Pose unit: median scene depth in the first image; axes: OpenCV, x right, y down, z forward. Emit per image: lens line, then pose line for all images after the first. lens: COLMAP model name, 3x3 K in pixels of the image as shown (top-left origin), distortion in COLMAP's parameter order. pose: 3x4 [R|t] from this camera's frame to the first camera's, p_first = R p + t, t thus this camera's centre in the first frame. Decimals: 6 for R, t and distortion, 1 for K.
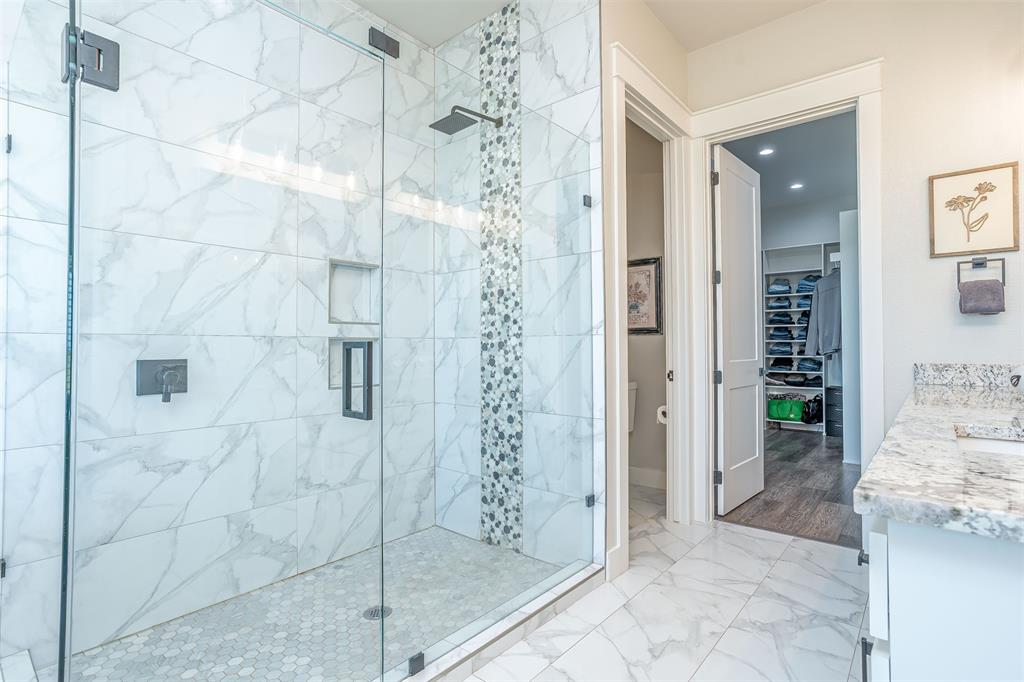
lens RADIAL K [[502.6, 0, 513.5], [0, 502.6, 336.4], [0, 0, 1]] dist [-0.038859, 0.008664]
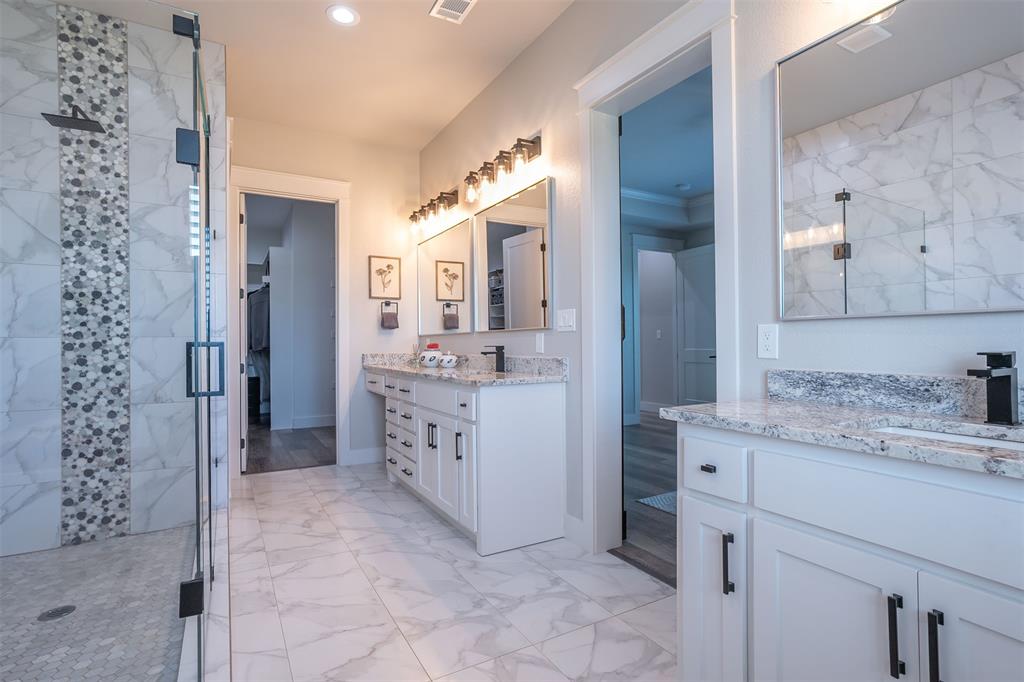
lens RADIAL K [[502.6, 0, 509.5], [0, 502.6, 342.7], [0, 0, 1]] dist [-0.038859, 0.008664]
pose [[0.335605, 0.002306, 0.942000, -0.705993], [-0.013749, 0.999902, 0.002451, -0.001701], [-0.941902, -0.013774, 0.335604, -0.143084]]
